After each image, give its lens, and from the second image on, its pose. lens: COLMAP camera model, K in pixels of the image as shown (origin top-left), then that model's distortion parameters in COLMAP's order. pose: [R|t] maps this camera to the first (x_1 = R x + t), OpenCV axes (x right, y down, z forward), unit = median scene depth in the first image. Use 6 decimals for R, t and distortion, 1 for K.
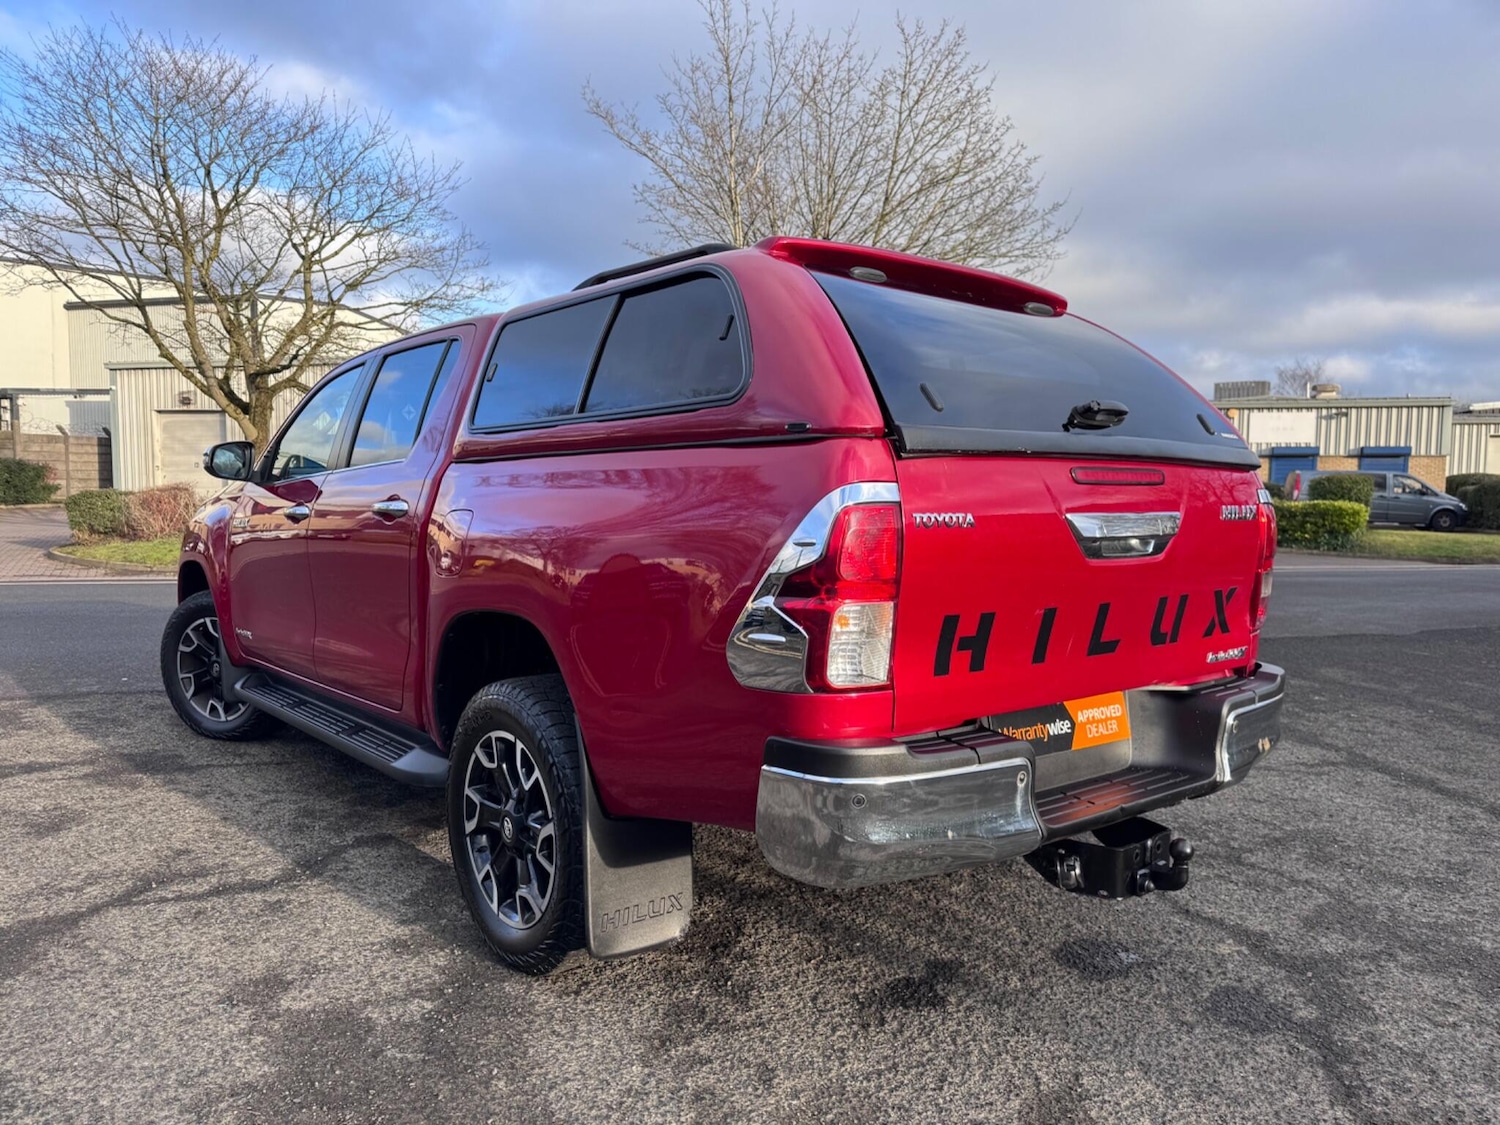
lens RADIAL K [[1057.0, 0, 738.0], [0, 1057.0, 561.0], [0, 0, 1]] dist [0.050152, -0.054009]
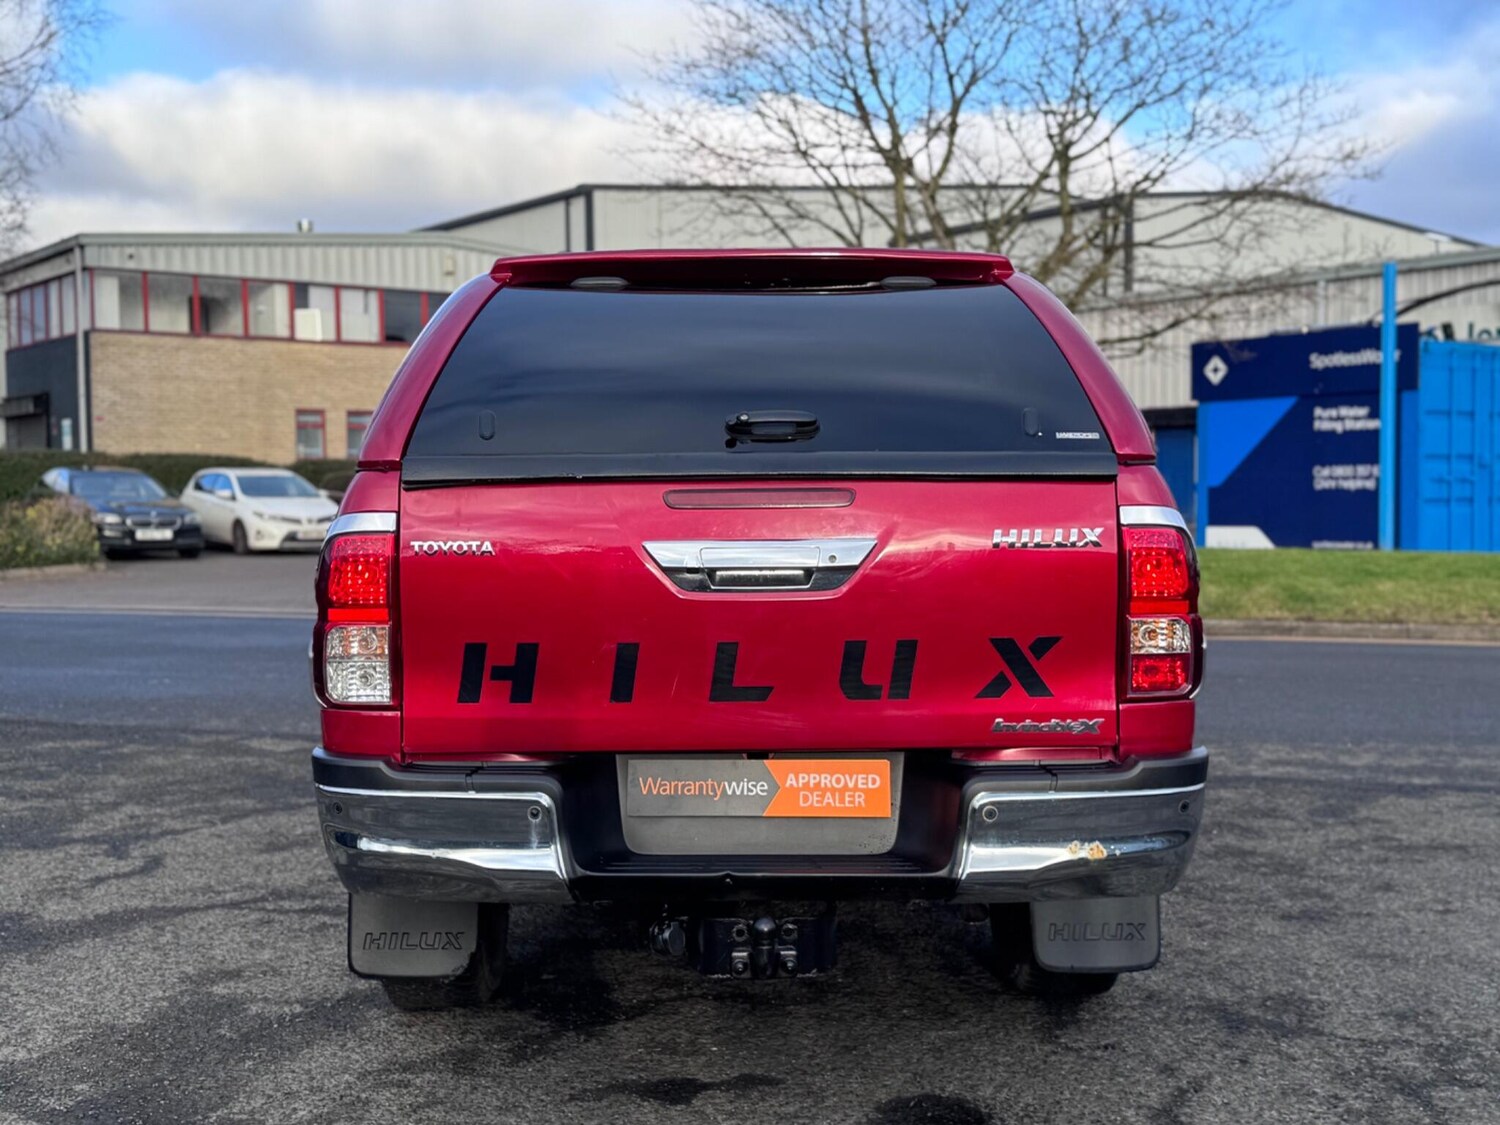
lens RADIAL K [[1829.4, 0, 760.4], [0, 1829.4, 574.2], [0, 0, 1]] dist [0.105878, 0.000000]
pose [[0.789320, 0.010690, -0.613889, 1.049180], [-0.024269, 0.999610, -0.013797, 0.002601], [0.613503, 0.025788, 0.789271, -0.149354]]
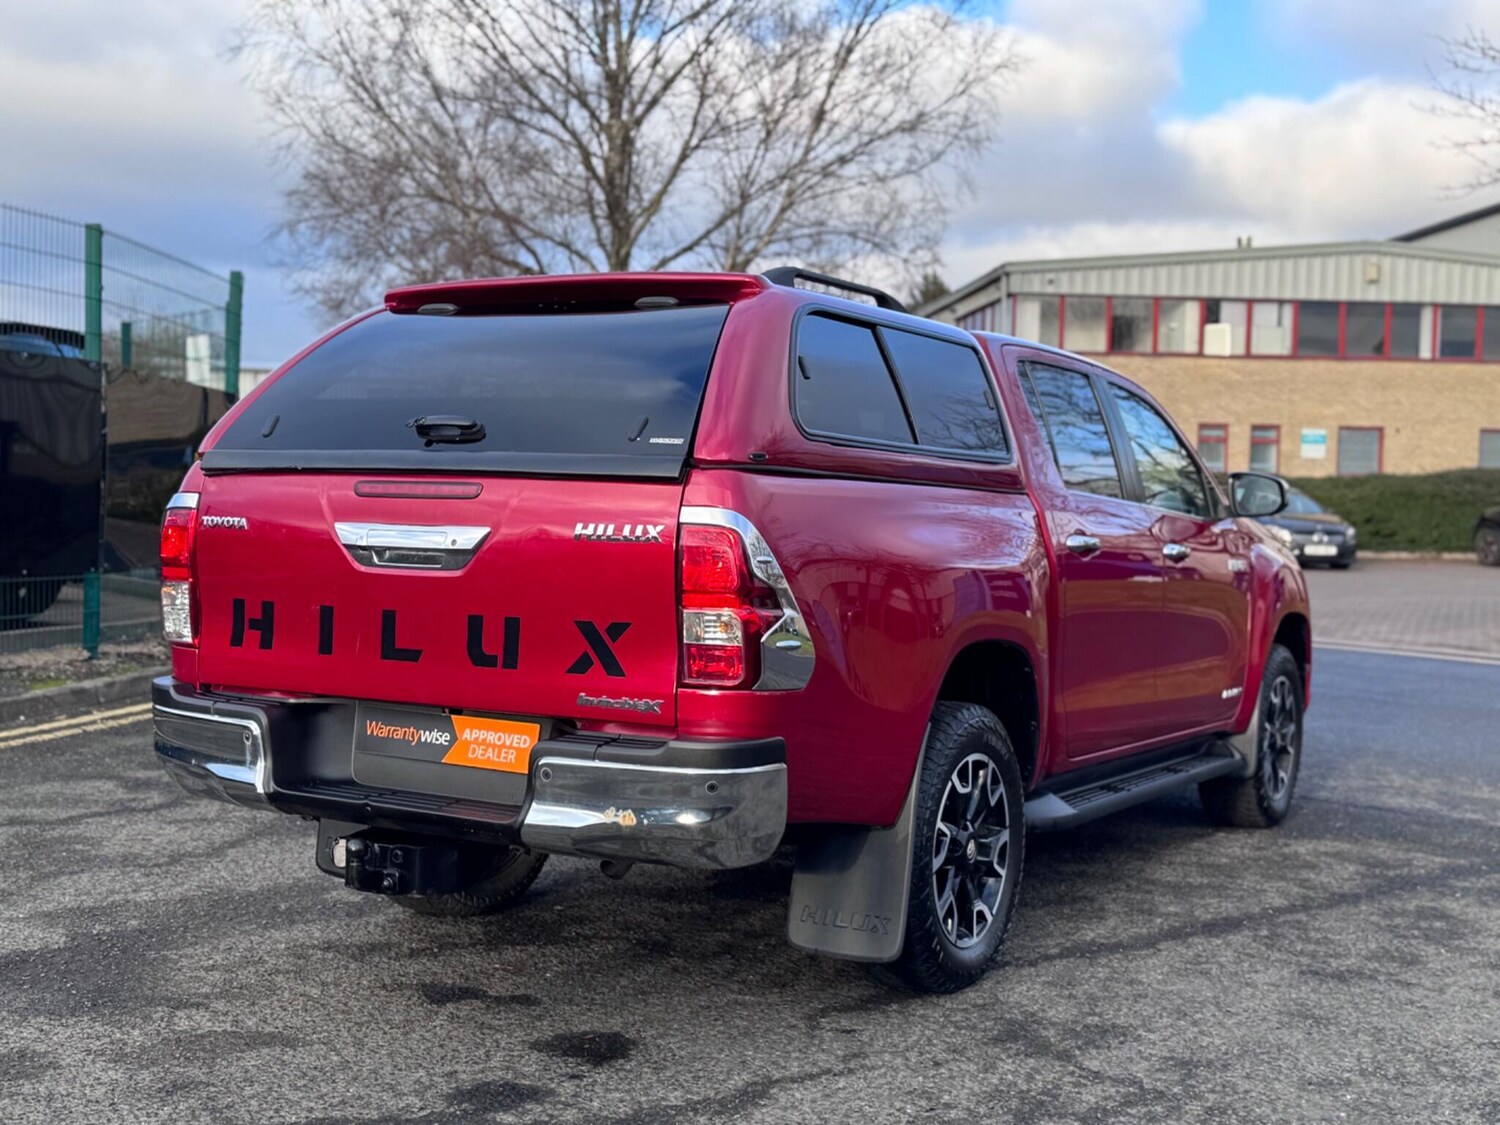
lens RADIAL K [[1829.4, 0, 768.3], [0, 1829.4, 583.3], [0, 0, 1]] dist [0.105878, 0.000000]
pose [[0.360549, 0.040161, -0.931875, 1.753025], [-0.080385, 0.996693, 0.011853, -0.030990], [0.929270, 0.070635, 0.362585, 0.555947]]
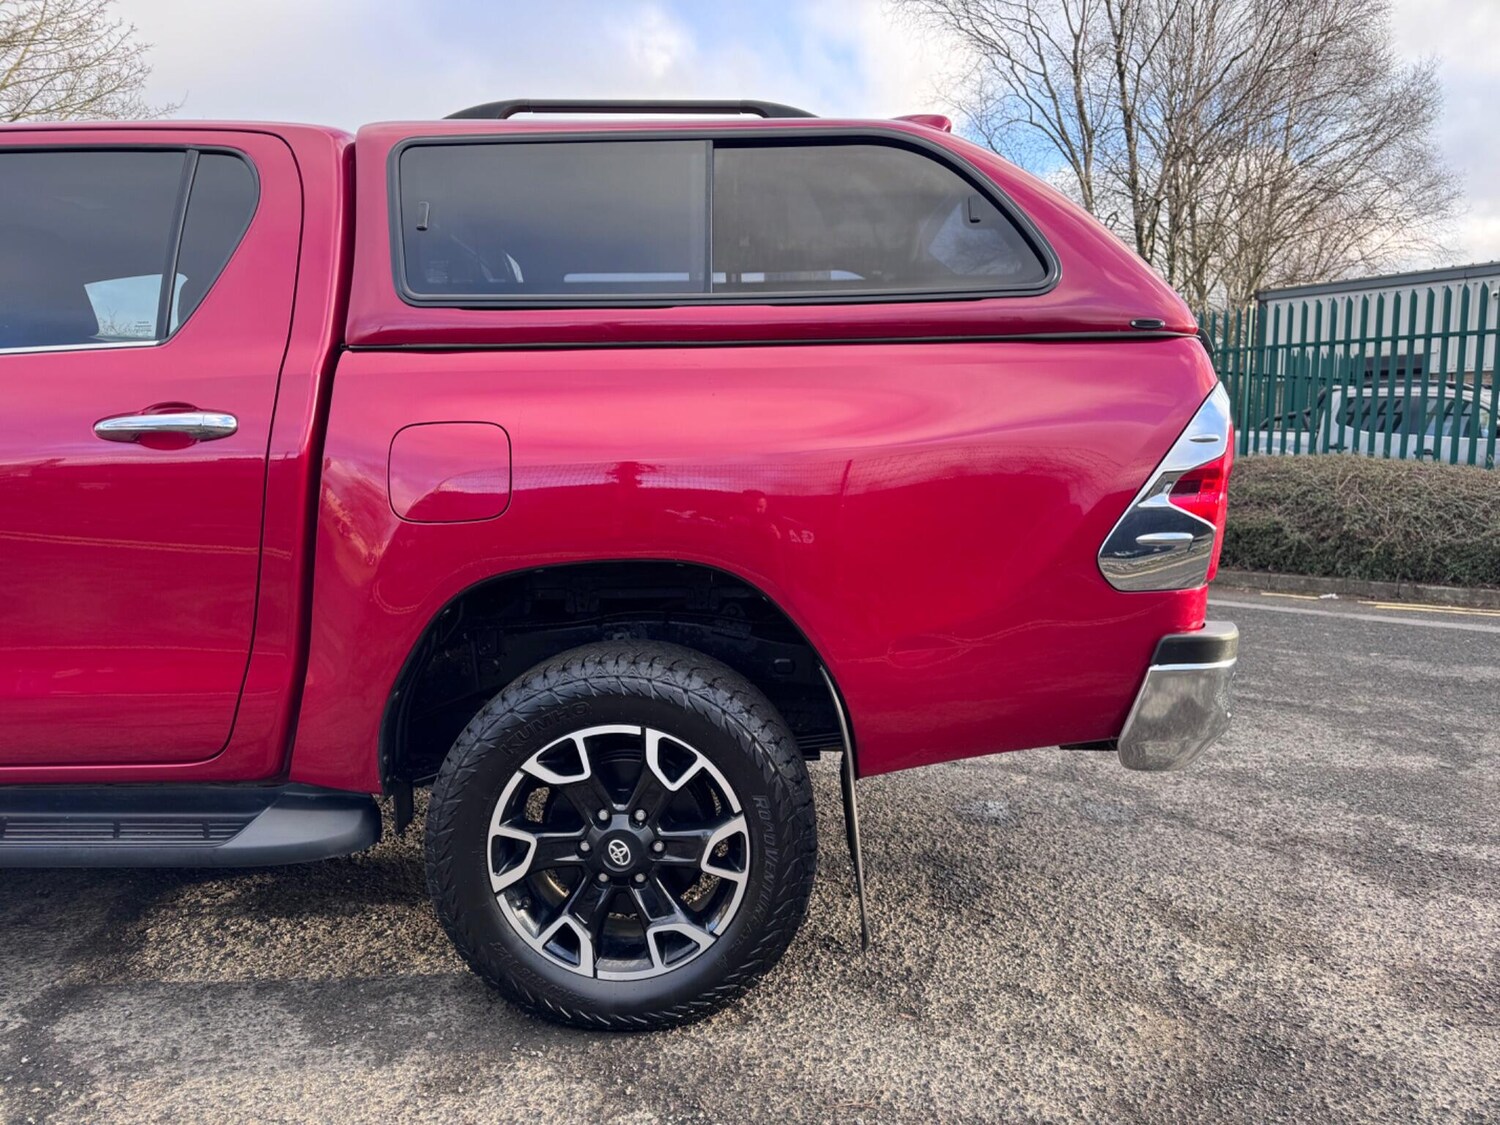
lens RADIAL K [[1057.0, 0, 752.7], [0, 1057.0, 563.8], [0, 0, 1]] dist [0.050152, -0.054009]
pose [[0.654028, -0.095168, 0.750460, -0.659548], [0.055835, 0.995422, 0.077573, -0.000812], [-0.754407, -0.008833, 0.656347, 0.428051]]
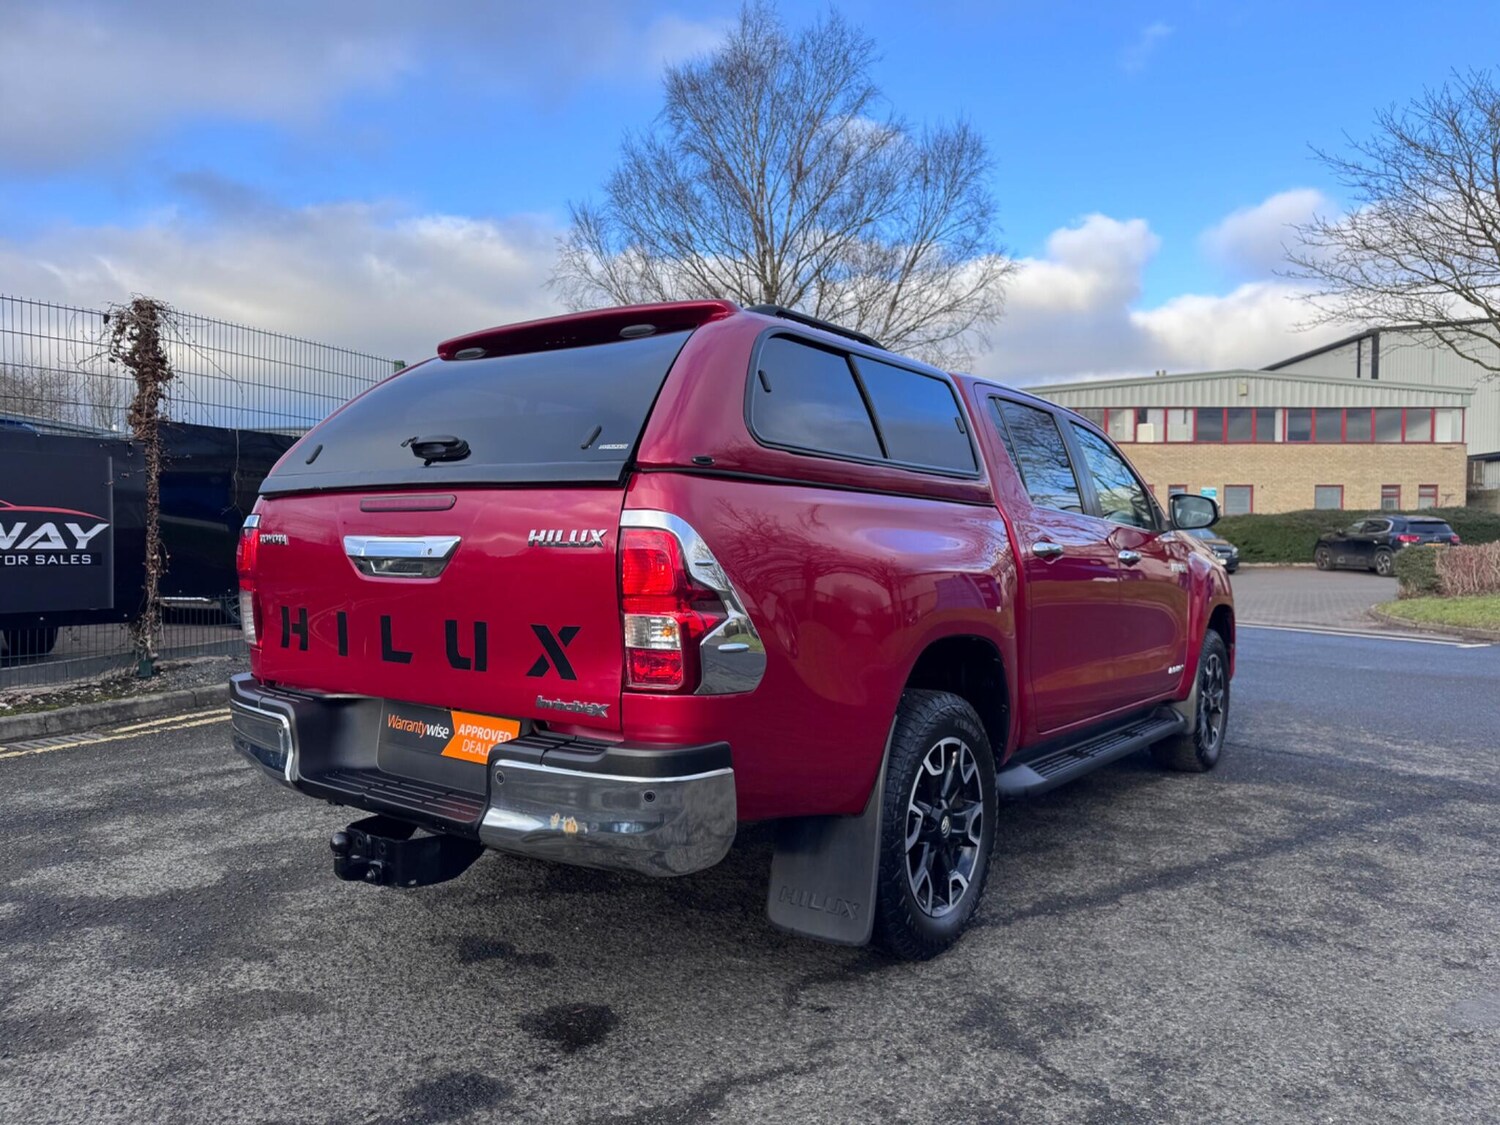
lens RADIAL K [[1057.0, 0, 760.2], [0, 1057.0, 567.8], [0, 0, 1]] dist [0.050152, -0.054009]
pose [[0.256792, 0.017545, -0.966308, 1.249221], [-0.065984, 0.997821, 0.000583, -0.031169], [0.964212, 0.063611, 0.257390, 0.880716]]
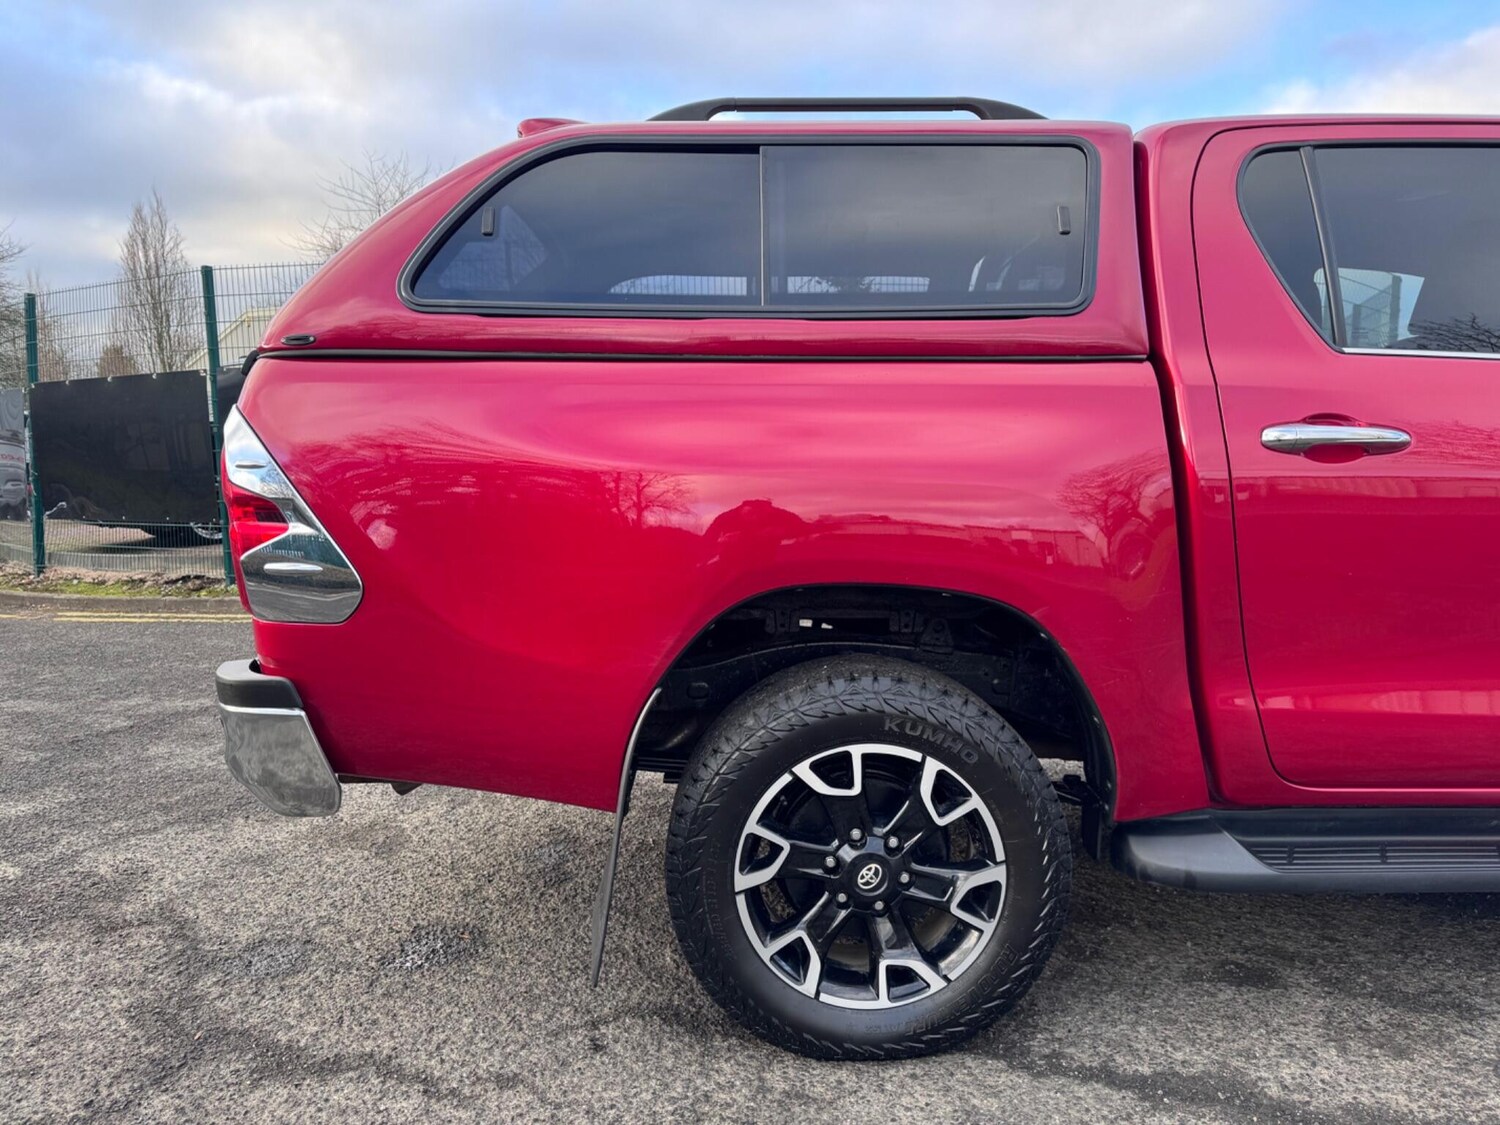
lens RADIAL K [[1057.0, 0, 750.8], [0, 1057.0, 580.6], [0, 0, 1]] dist [0.050152, -0.054009]
pose [[-0.614241, 0.101473, -0.782567, 0.834638], [-0.041467, 0.986177, 0.160423, -0.079294], [0.788028, 0.130989, -0.601543, 1.676813]]
